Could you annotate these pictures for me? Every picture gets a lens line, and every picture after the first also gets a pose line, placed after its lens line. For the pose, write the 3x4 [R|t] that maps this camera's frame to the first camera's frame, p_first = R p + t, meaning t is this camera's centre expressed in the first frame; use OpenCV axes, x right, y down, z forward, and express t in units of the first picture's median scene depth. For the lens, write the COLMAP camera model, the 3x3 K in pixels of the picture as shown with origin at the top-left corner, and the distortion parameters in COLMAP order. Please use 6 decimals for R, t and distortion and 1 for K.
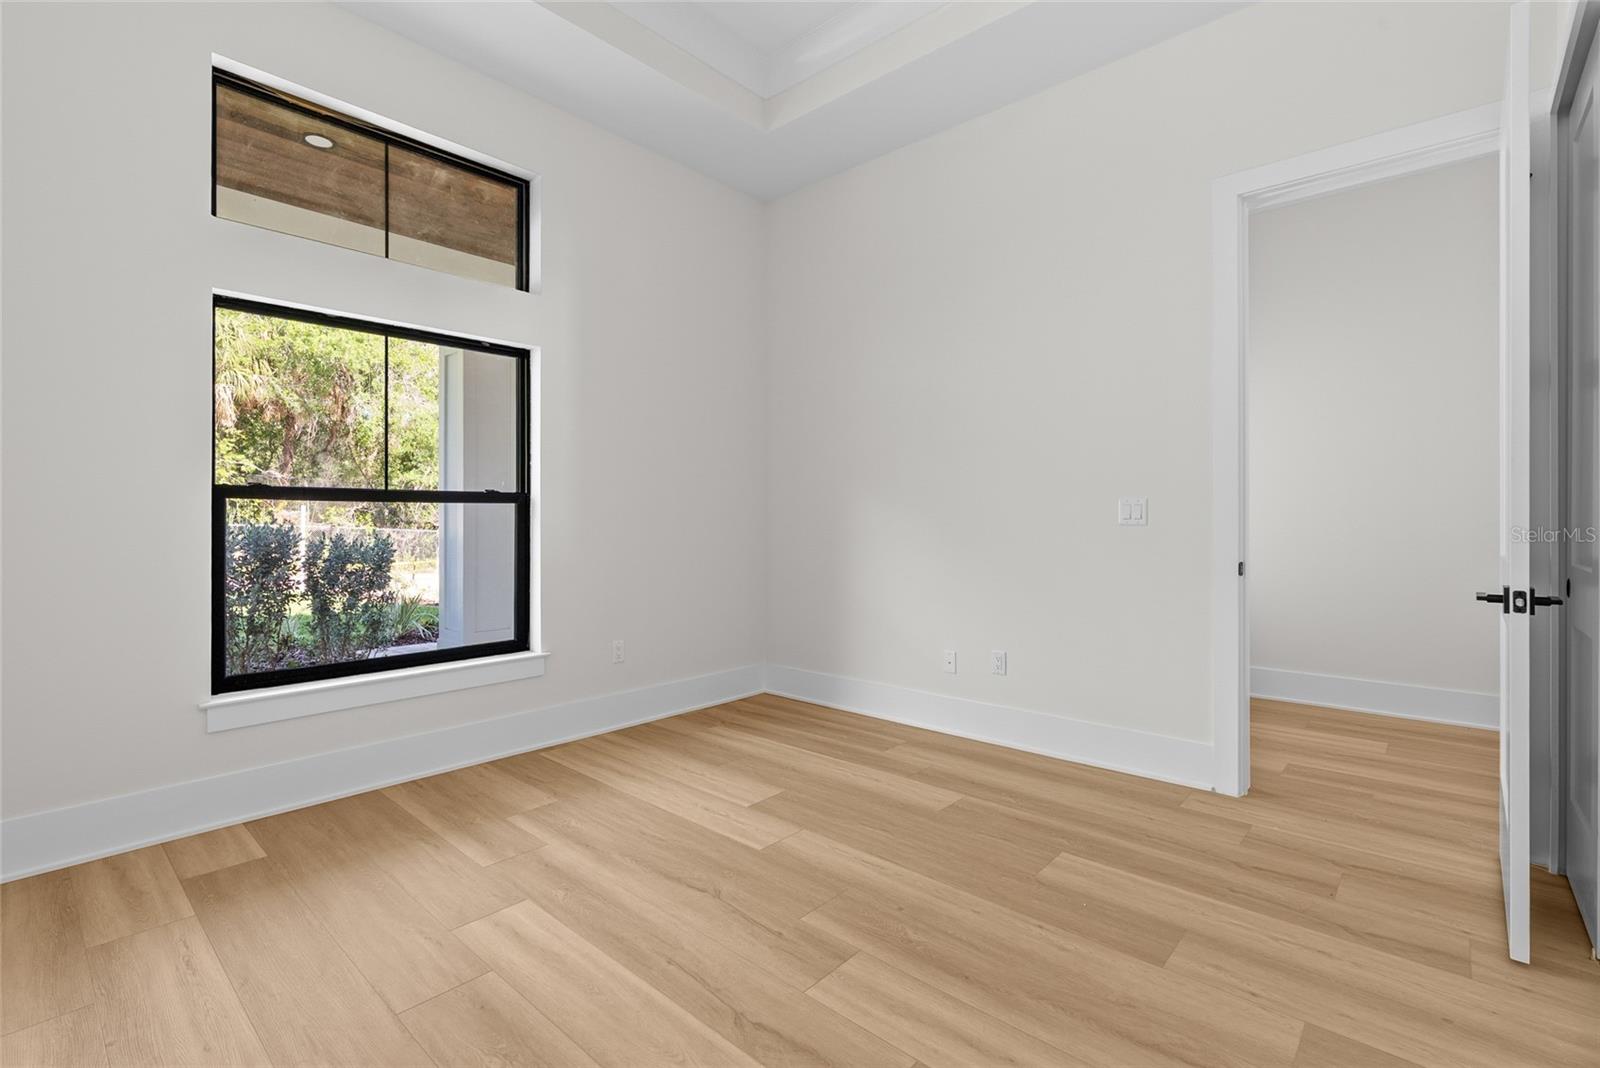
lens RADIAL K [[727.3, 0, 799.4], [0, 727.3, 523.4], [0, 0, 1]] dist [-0.003617, 0.000899]
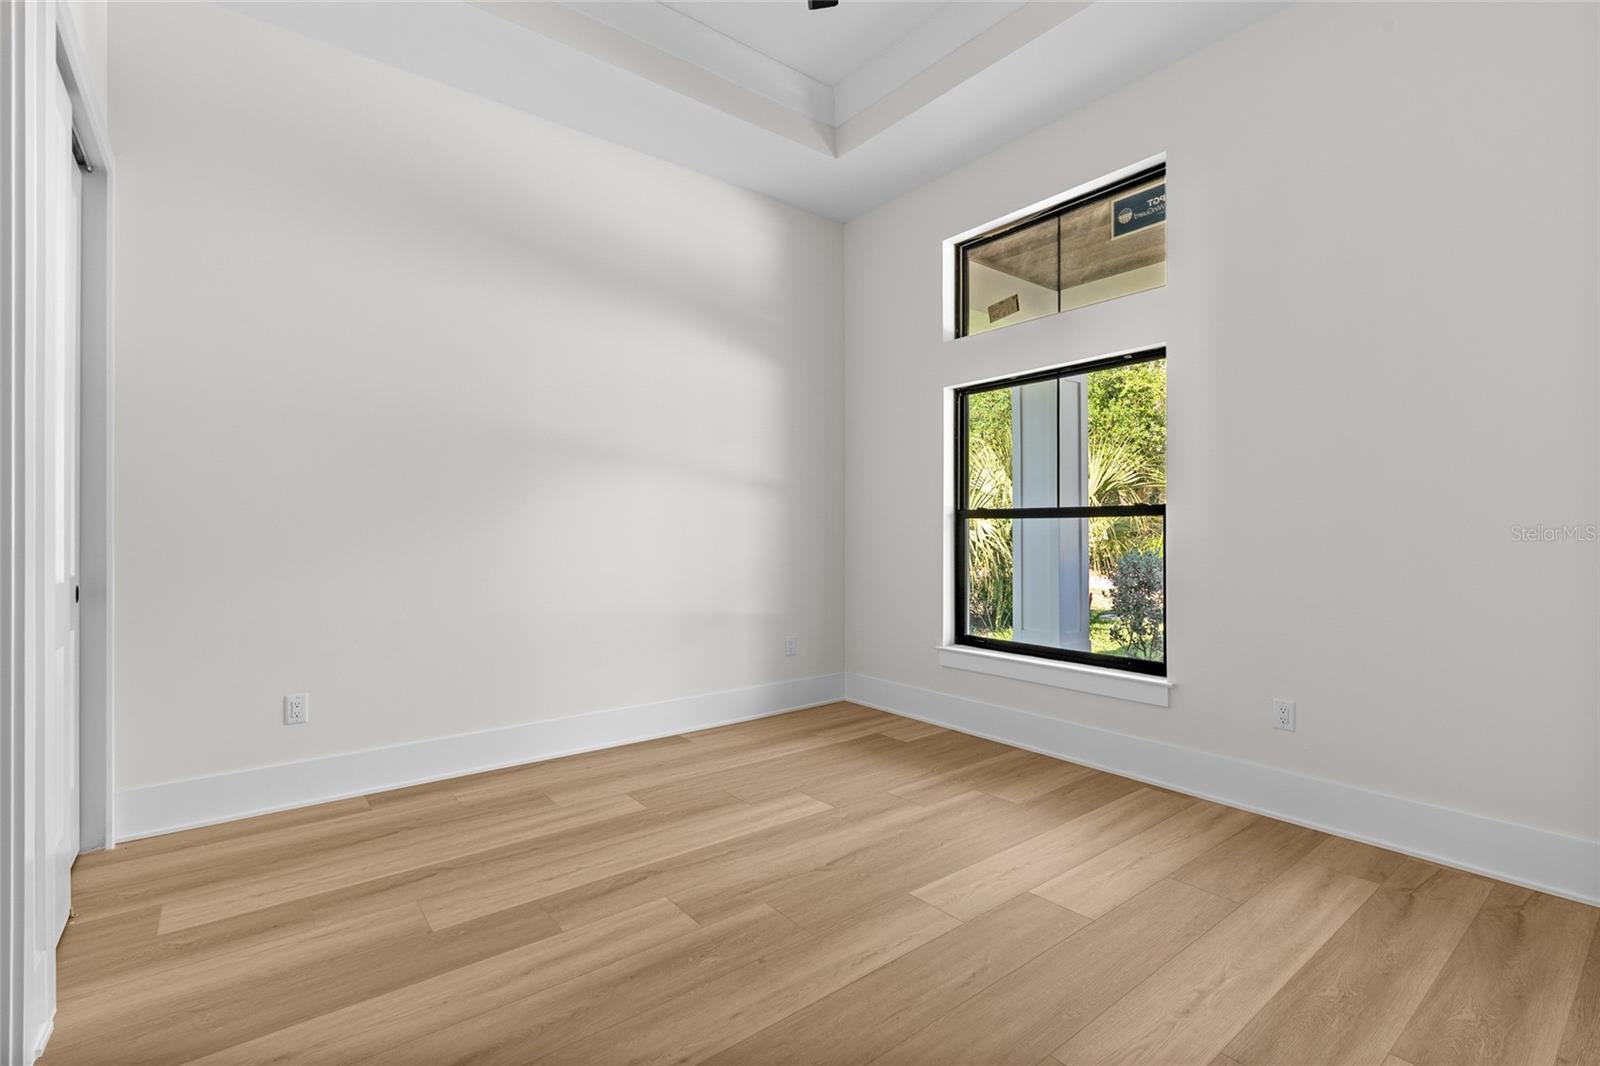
lens RADIAL K [[727.3, 0, 799.7], [0, 727.3, 532.0], [0, 0, 1]] dist [-0.003617, 0.000899]
pose [[-0.169659, -0.000529, -0.985503, 0.752209], [-0.007092, 0.999975, 0.000684, -0.004910], [0.985477, 0.007105, -0.169658, 0.876850]]
